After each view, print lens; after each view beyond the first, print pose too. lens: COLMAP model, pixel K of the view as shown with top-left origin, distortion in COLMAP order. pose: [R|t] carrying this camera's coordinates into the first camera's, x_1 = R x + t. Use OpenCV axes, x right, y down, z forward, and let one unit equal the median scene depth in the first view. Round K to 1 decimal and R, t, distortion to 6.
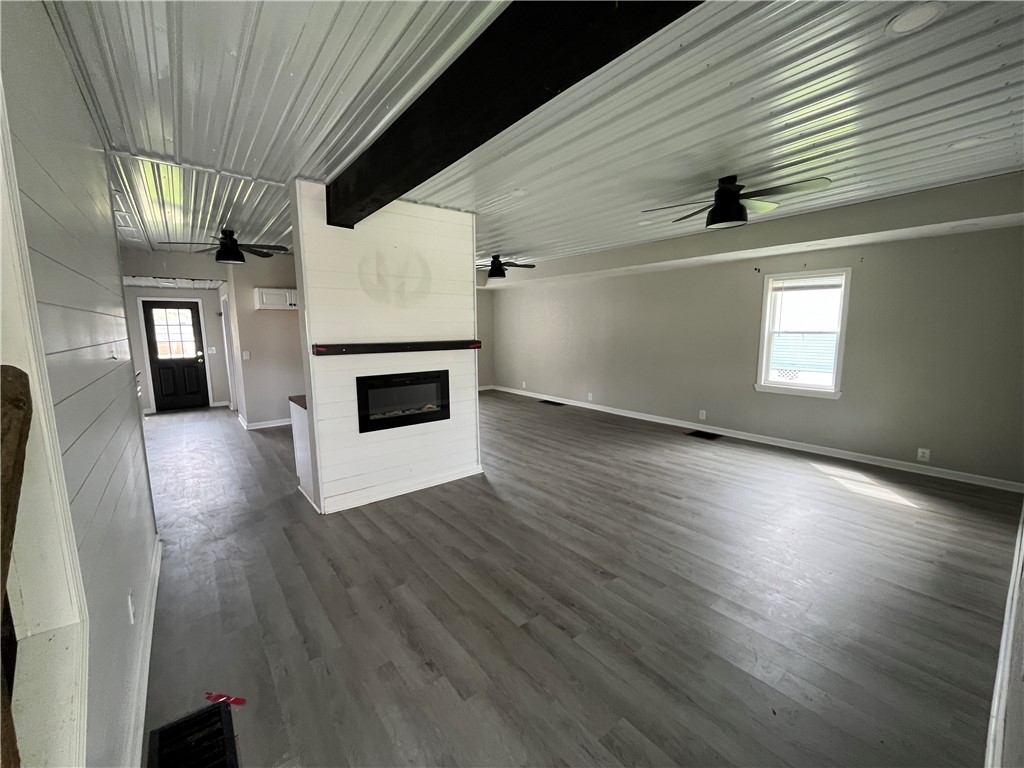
lens RADIAL K [[416.2, 0, 503.5], [0, 416.2, 387.0], [0, 0, 1]] dist [0.001813, -0.001234]
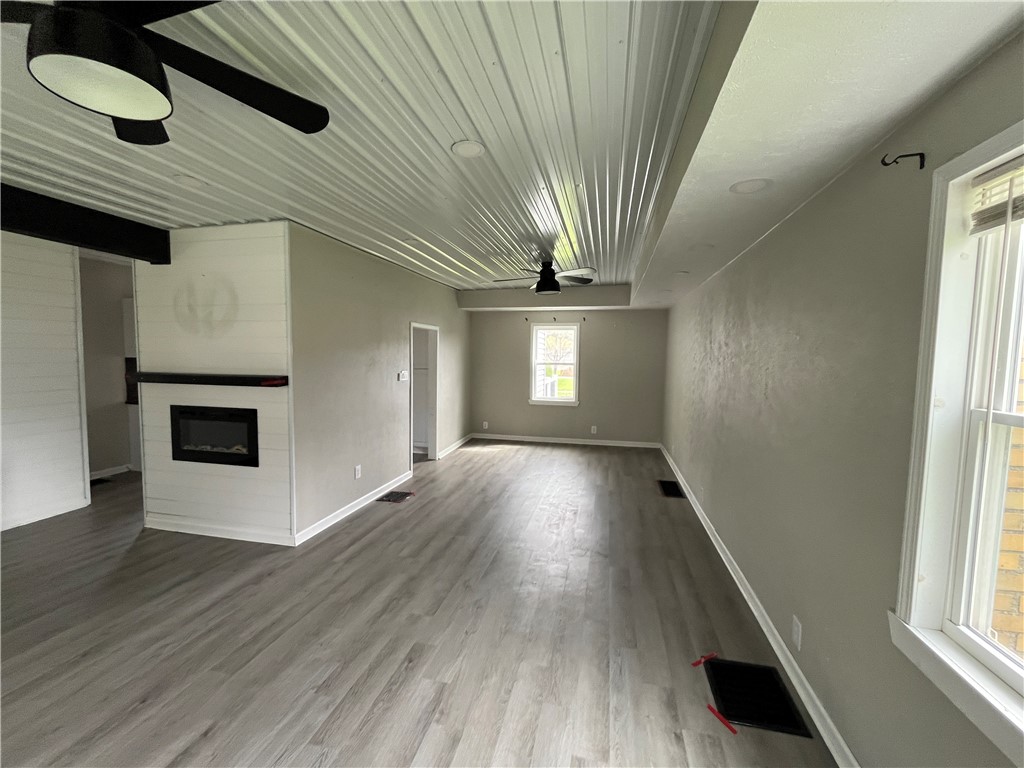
lens RADIAL K [[416.2, 0, 508.7], [0, 416.2, 383.4], [0, 0, 1]] dist [0.001813, -0.001234]
pose [[0.627957, 0.067428, -0.775321, 0.899087], [-0.123294, 0.992277, -0.013564, -0.154595], [0.768419, 0.104110, 0.631421, 0.910052]]
